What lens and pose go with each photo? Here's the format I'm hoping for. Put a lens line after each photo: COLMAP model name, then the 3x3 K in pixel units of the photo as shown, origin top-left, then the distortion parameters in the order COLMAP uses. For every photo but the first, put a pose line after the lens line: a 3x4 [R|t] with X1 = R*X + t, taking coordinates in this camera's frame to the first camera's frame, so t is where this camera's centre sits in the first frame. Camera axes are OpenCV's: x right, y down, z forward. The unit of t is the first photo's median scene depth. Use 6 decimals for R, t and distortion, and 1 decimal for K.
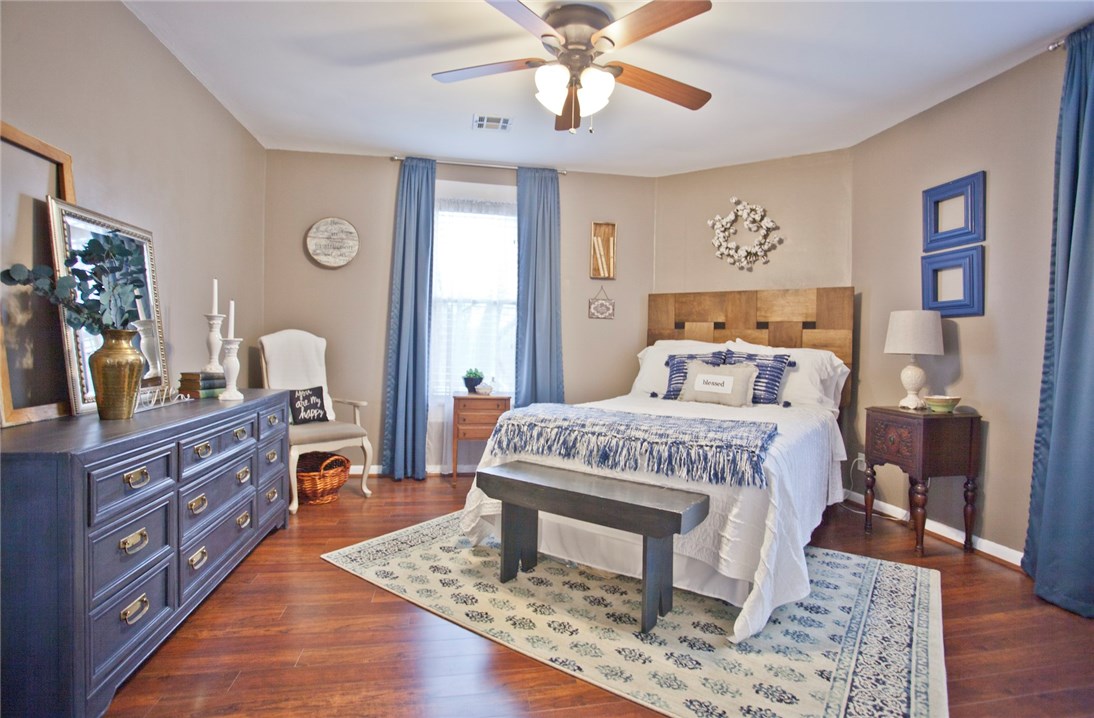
lens RADIAL K [[527.3, 0, 550.8], [0, 527.3, 353.1], [0, 0, 1]] dist [-0.078905, 0.033350]
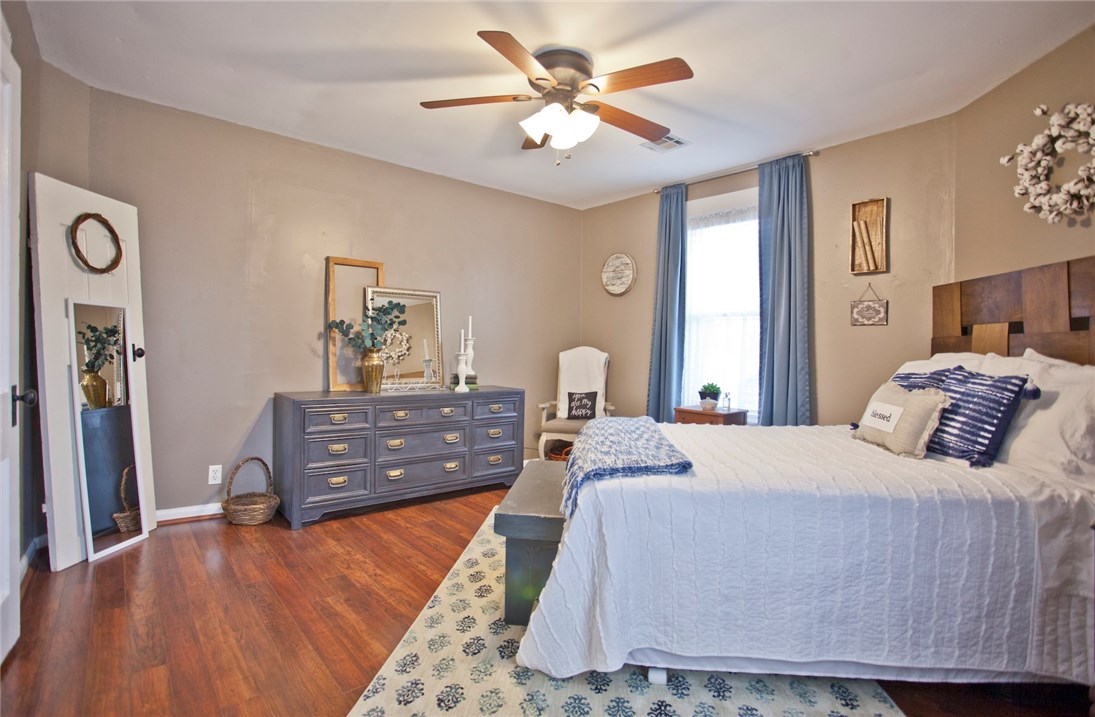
lens RADIAL K [[527.8, 0, 551.3], [0, 527.8, 352.6], [0, 0, 1]] dist [-0.078905, 0.033350]
pose [[0.502279, -0.007551, -0.864672, 0.667796], [-0.022010, 0.999526, -0.021514, 0.000164], [0.864425, 0.029838, 0.501875, 0.298848]]
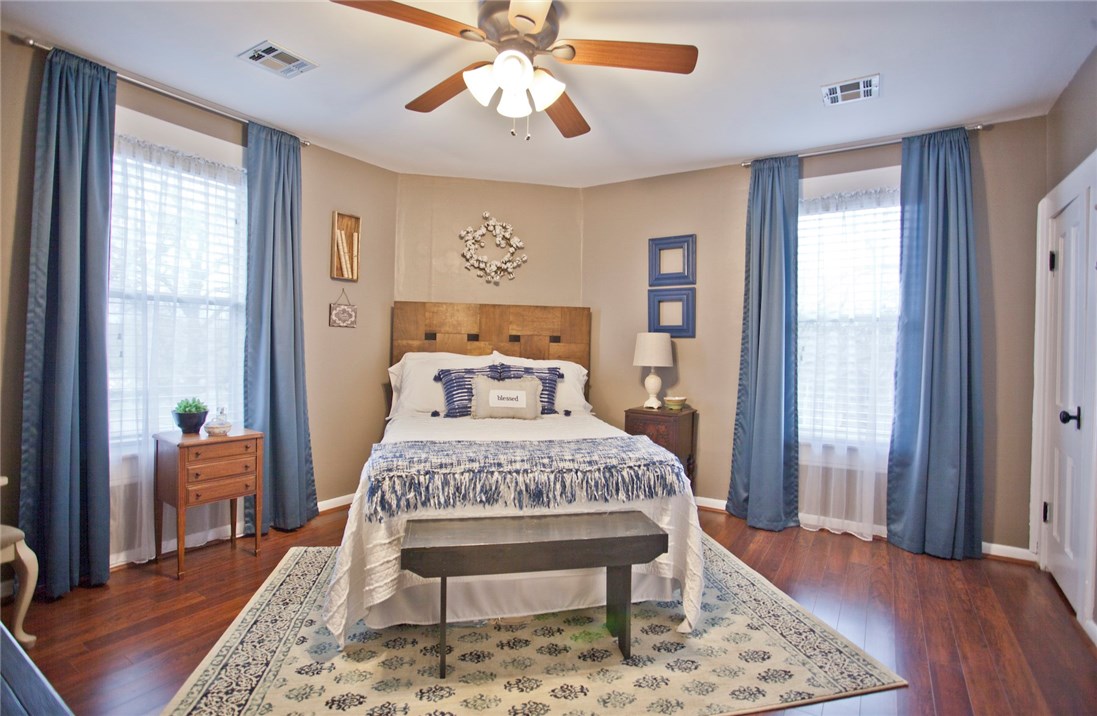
lens RADIAL K [[528.7, 0, 552.3], [0, 528.7, 352.1], [0, 0, 1]] dist [-0.078905, 0.033350]
pose [[0.682110, -0.015289, 0.731090, -0.377862], [0.006363, 0.999868, 0.014972, -0.046879], [-0.731222, -0.005560, 0.682117, 0.237359]]
